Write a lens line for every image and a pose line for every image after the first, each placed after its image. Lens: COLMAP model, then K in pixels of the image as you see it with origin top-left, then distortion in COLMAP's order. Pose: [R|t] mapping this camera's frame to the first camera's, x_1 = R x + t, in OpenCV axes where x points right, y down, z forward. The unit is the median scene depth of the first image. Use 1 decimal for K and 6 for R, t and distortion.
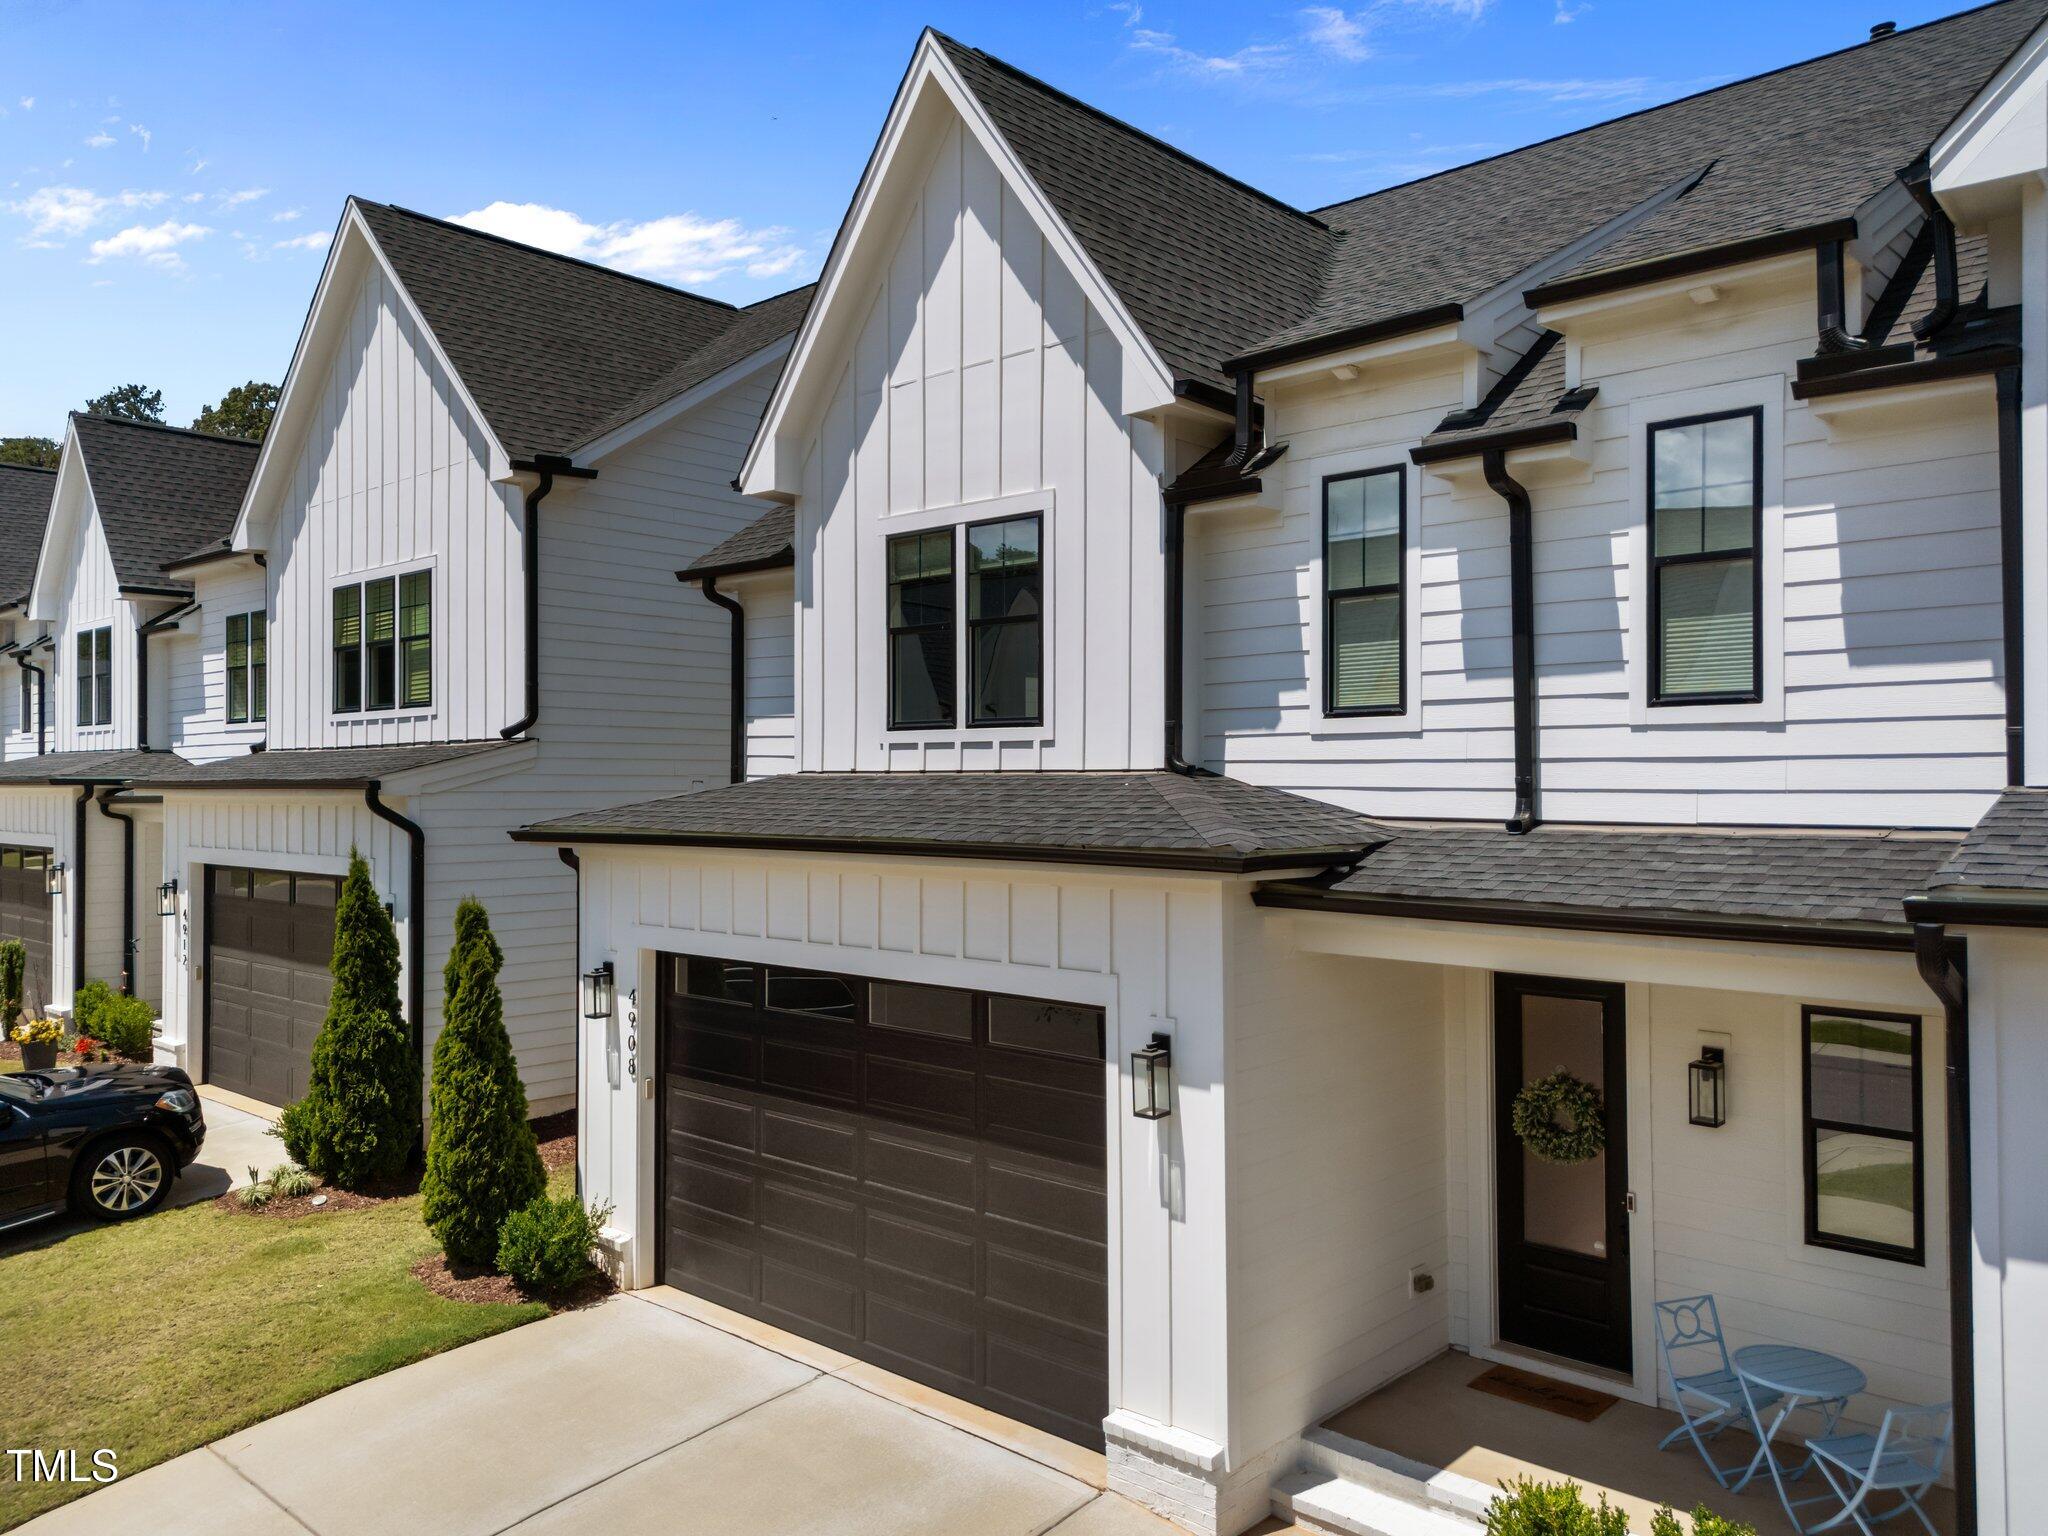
lens RADIAL K [[1513.0, 0, 1024.0], [0, 1513.0, 768.0], [0, 0, 1]] dist [0.066866, -0.048105]
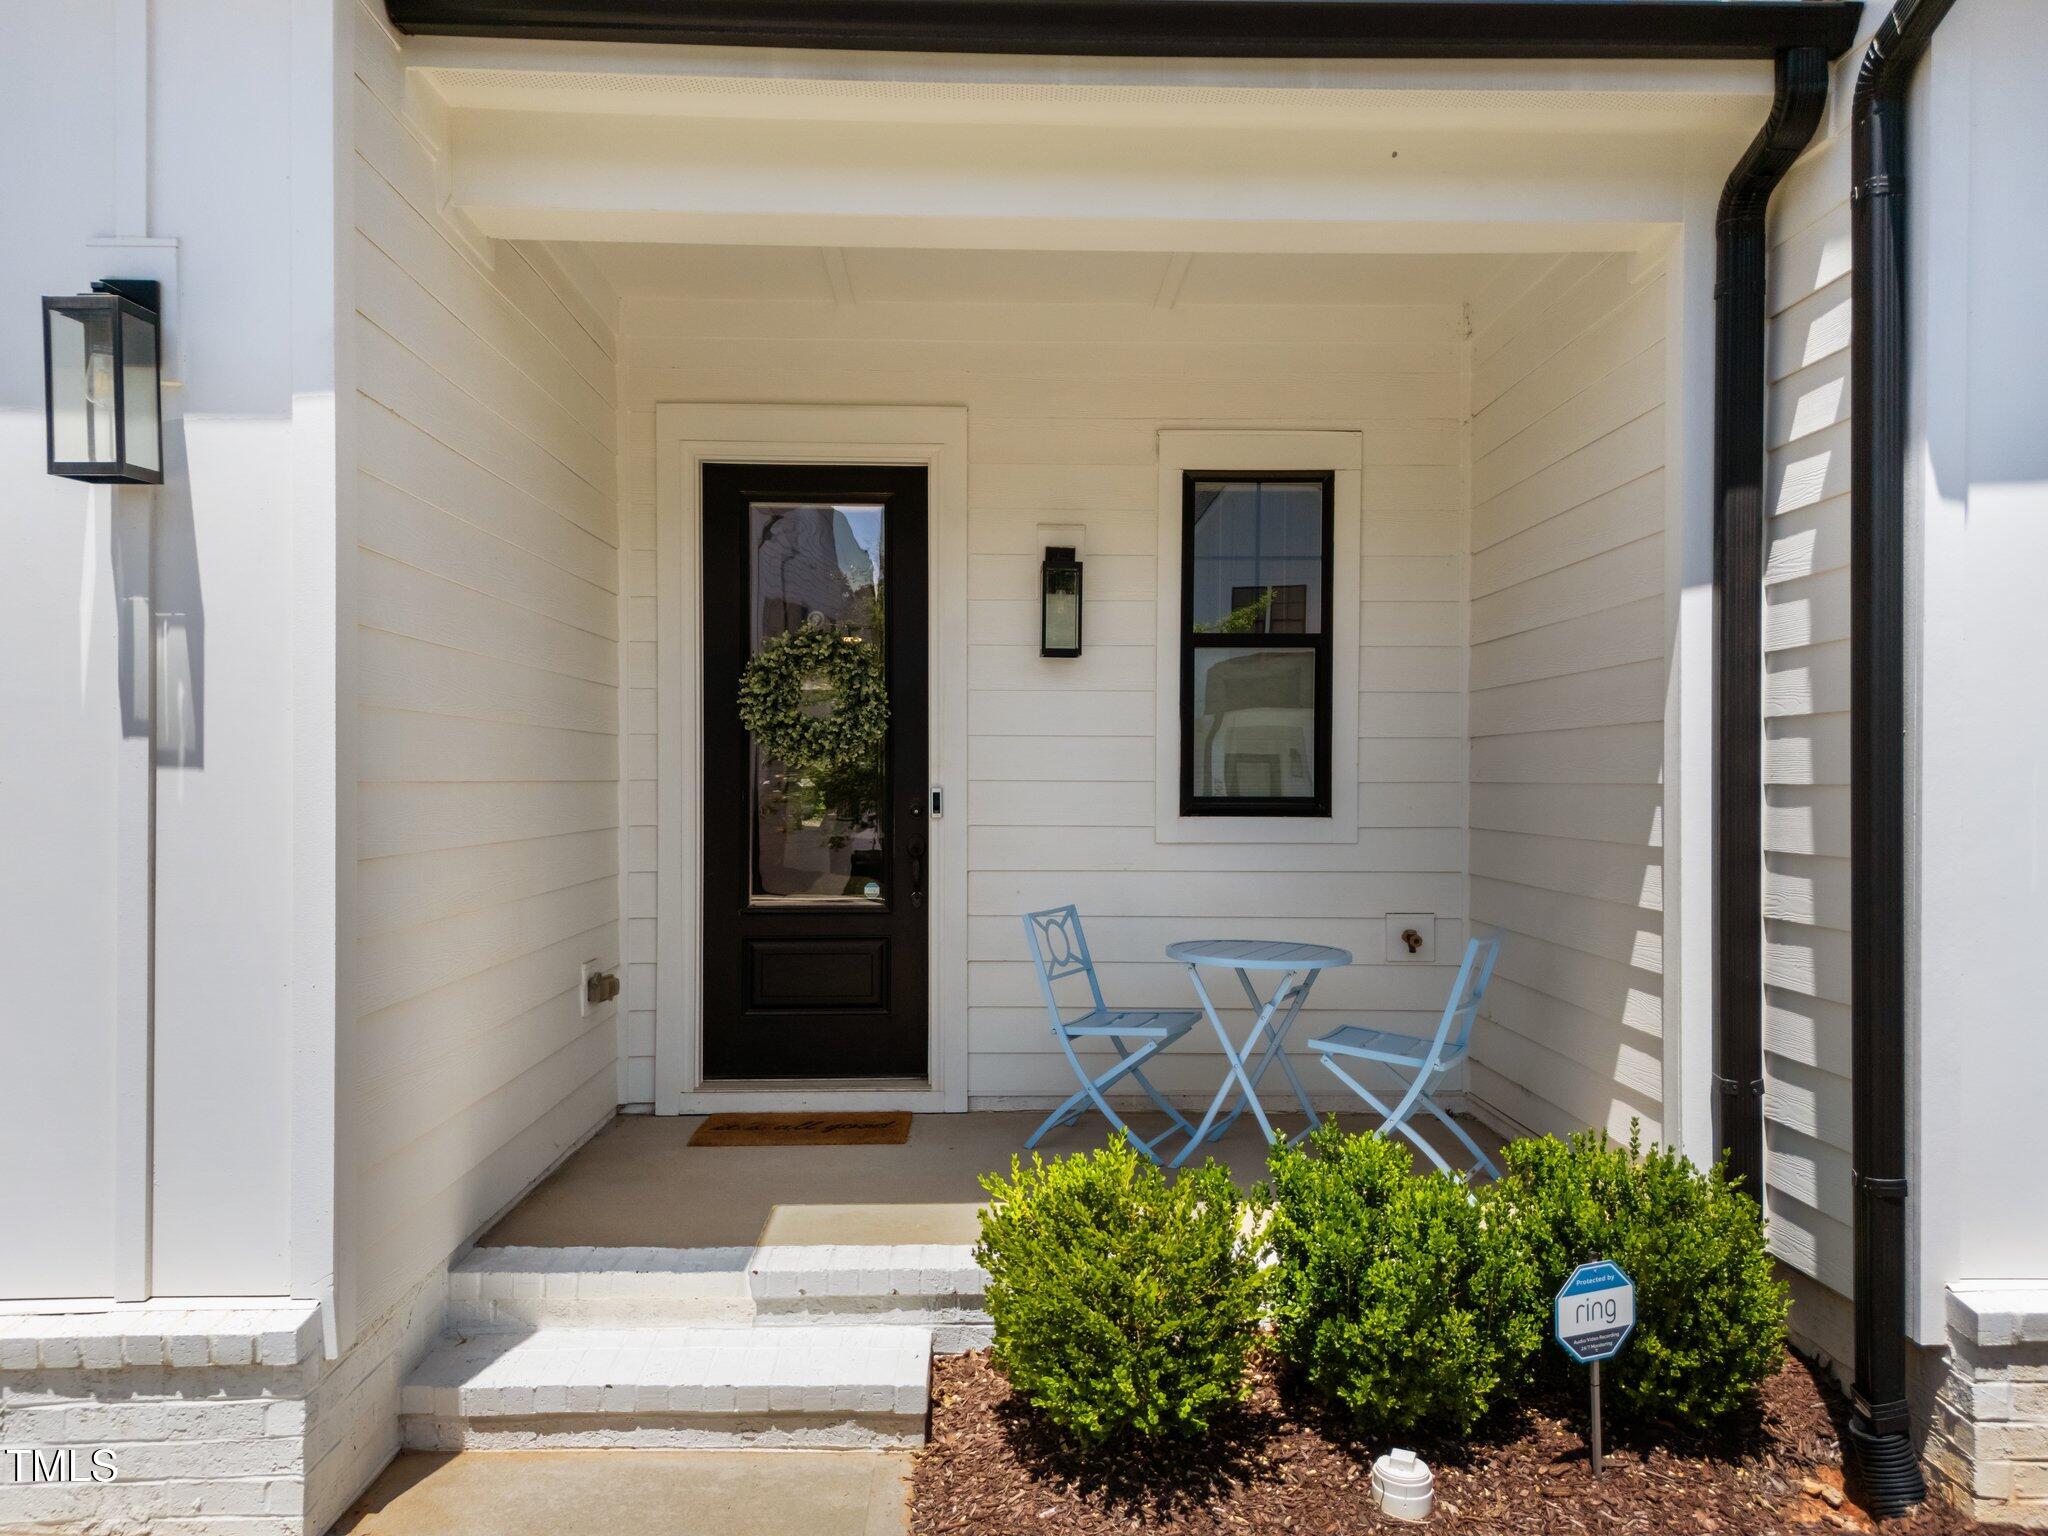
lens RADIAL K [[1513.0, 0, 1024.0], [0, 1513.0, 768.0], [0, 0, 1]] dist [0.066866, -0.048105]
pose [[0.718697, 0.010413, 0.695246, -0.014189], [-0.009718, 0.999941, -0.004931, 0.275476], [-0.695256, -0.003213, 0.718755, 0.529713]]
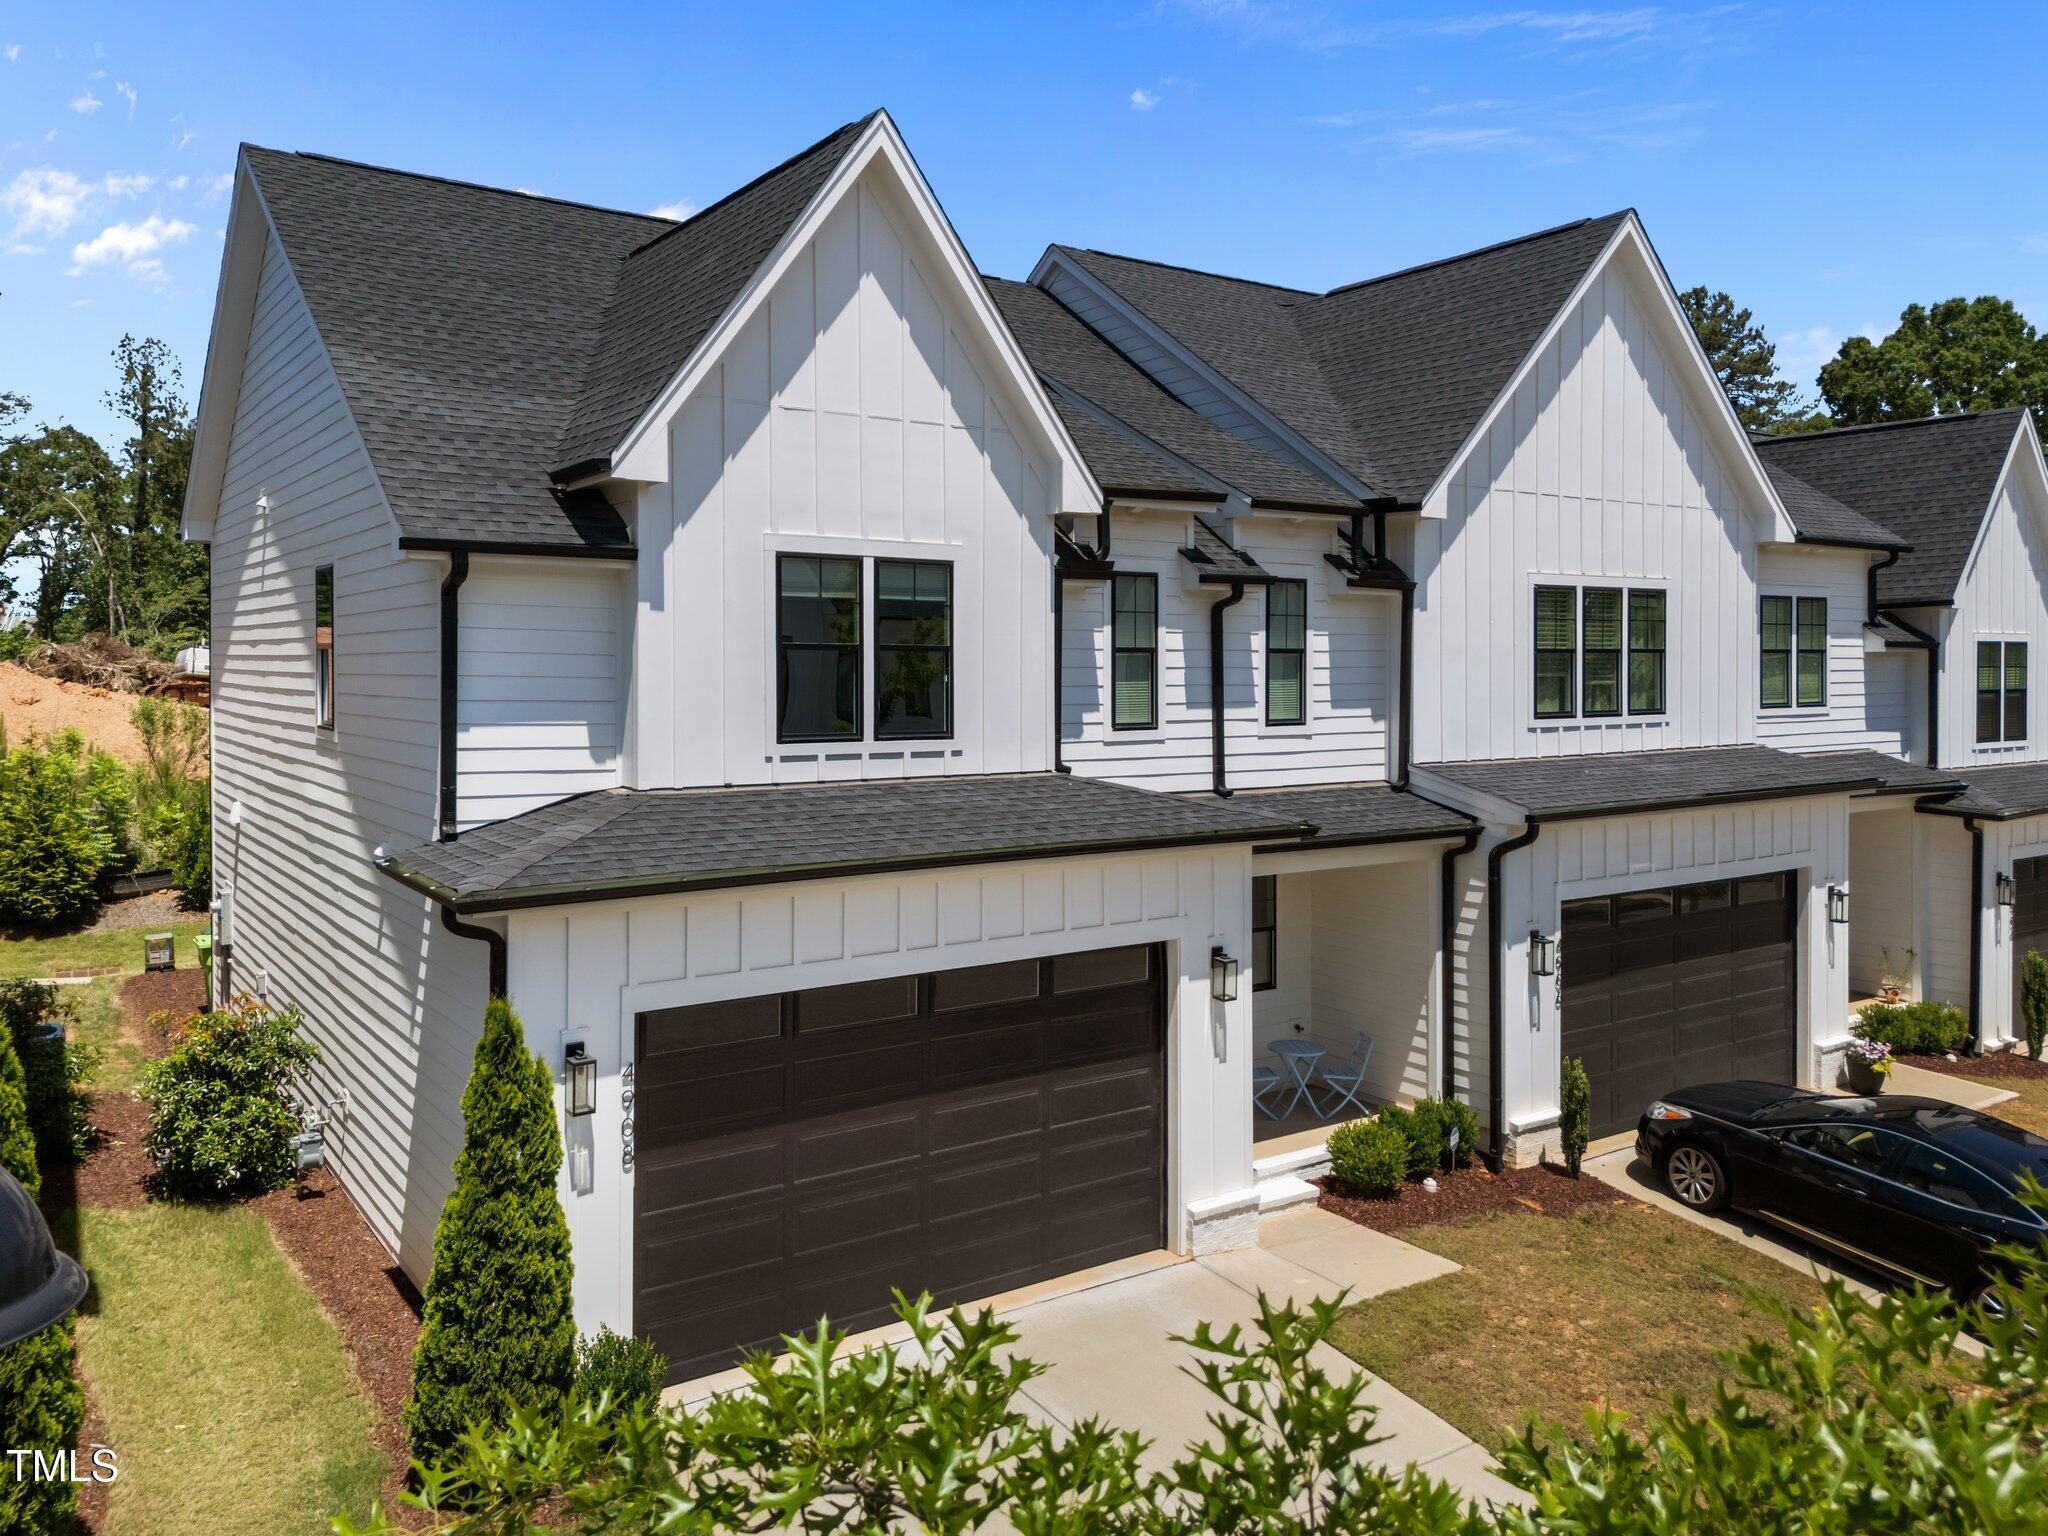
lens RADIAL K [[1530.2, 0, 1022.7], [0, 1530.2, 691.0], [0, 0, 1]] dist [0.078230, -0.067876]
pose [[0.220400, -0.011005, 0.975347, -1.377593], [-0.007208, 0.999891, 0.012911, -0.096774], [-0.975383, -0.009876, 0.220297, 0.794398]]
